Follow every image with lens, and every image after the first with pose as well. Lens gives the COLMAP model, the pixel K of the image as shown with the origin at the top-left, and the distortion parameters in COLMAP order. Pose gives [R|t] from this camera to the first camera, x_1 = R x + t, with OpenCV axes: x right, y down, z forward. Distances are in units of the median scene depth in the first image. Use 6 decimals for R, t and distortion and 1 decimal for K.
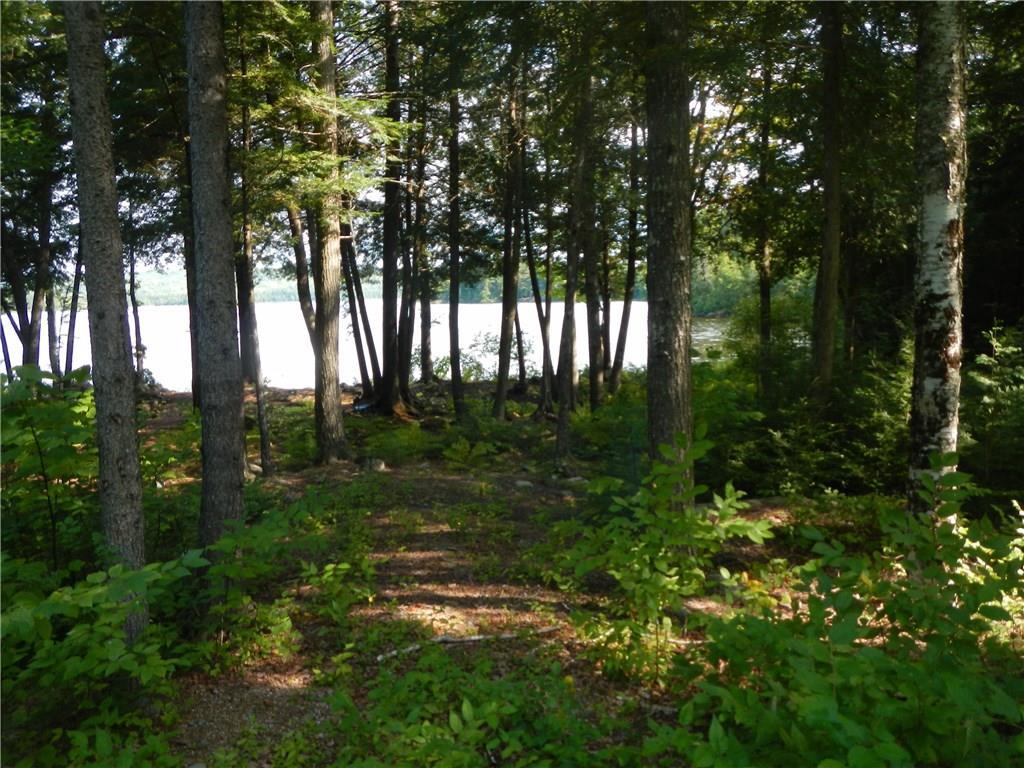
lens RADIAL K [[845.2, 0, 514.5], [0, 845.2, 380.3], [0, 0, 1]] dist [-0.009719, -0.004038]
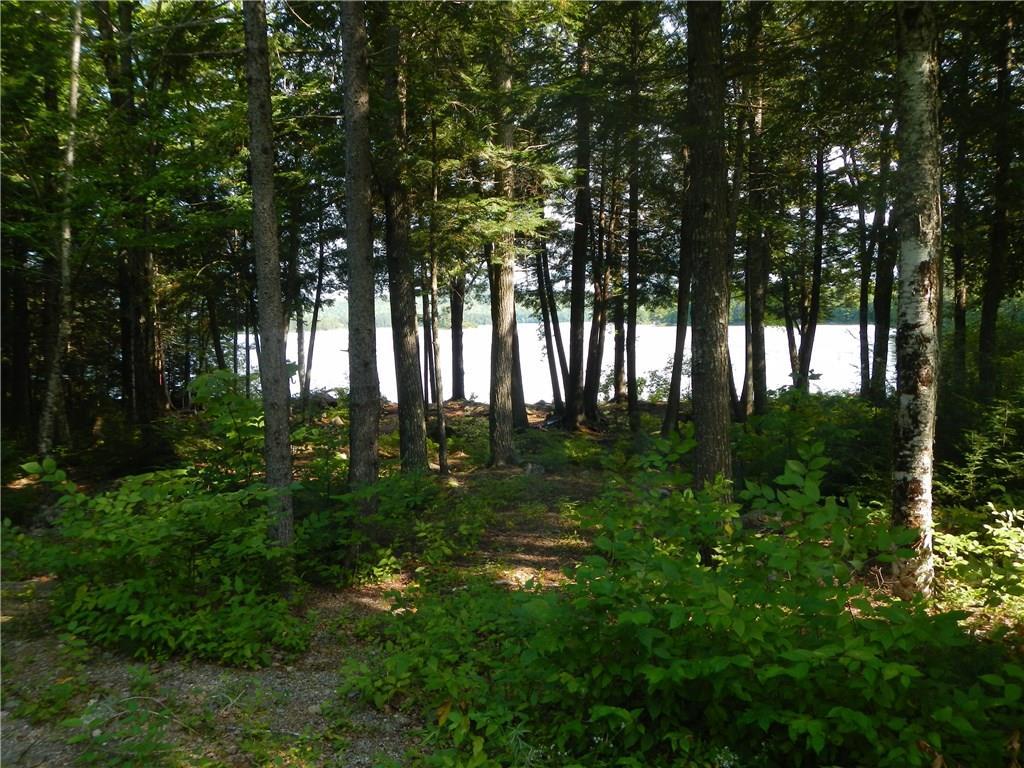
lens RADIAL K [[848.0, 0, 511.9], [0, 848.0, 372.2], [0, 0, 1]] dist [0.003728, -0.002111]
pose [[0.964378, 0.014065, -0.264154, 0.099945], [-0.023603, 0.999178, -0.032967, 0.006811], [0.263473, 0.038027, 0.963917, -0.109042]]
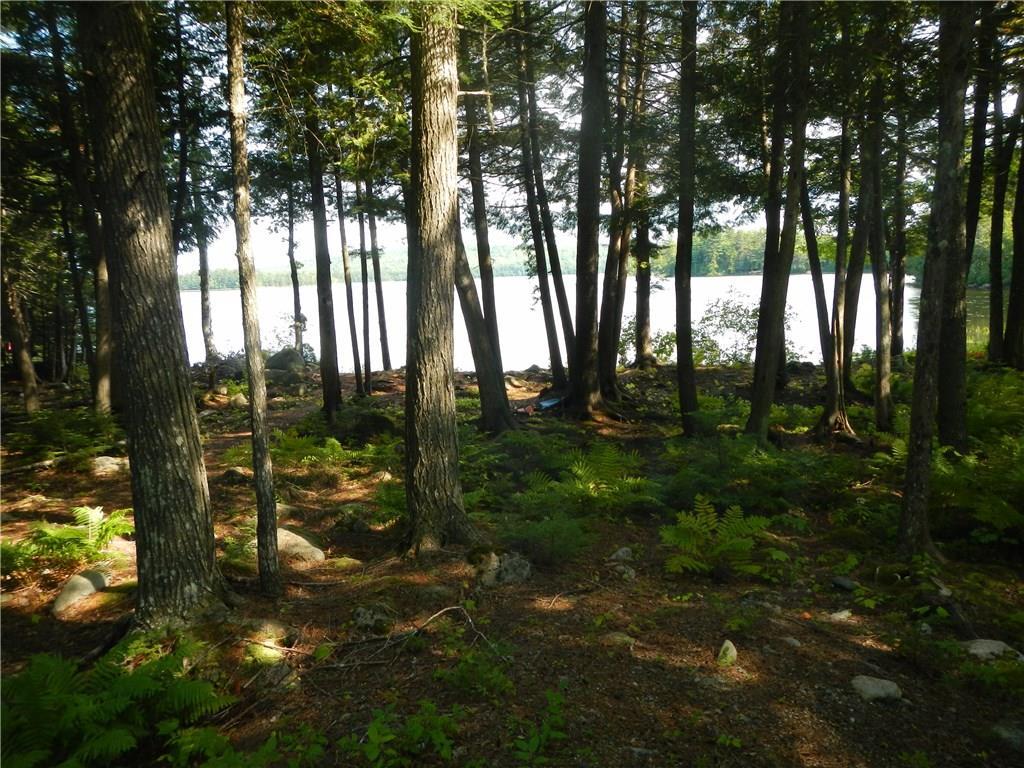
lens RADIAL K [[848.0, 0, 511.9], [0, 848.0, 372.2], [0, 0, 1]] dist [0.003728, -0.002111]
pose [[0.965426, 0.020279, -0.259887, -0.045226], [-0.015269, 0.999657, 0.021284, -0.016669], [0.260230, -0.016580, 0.965404, 0.542720]]
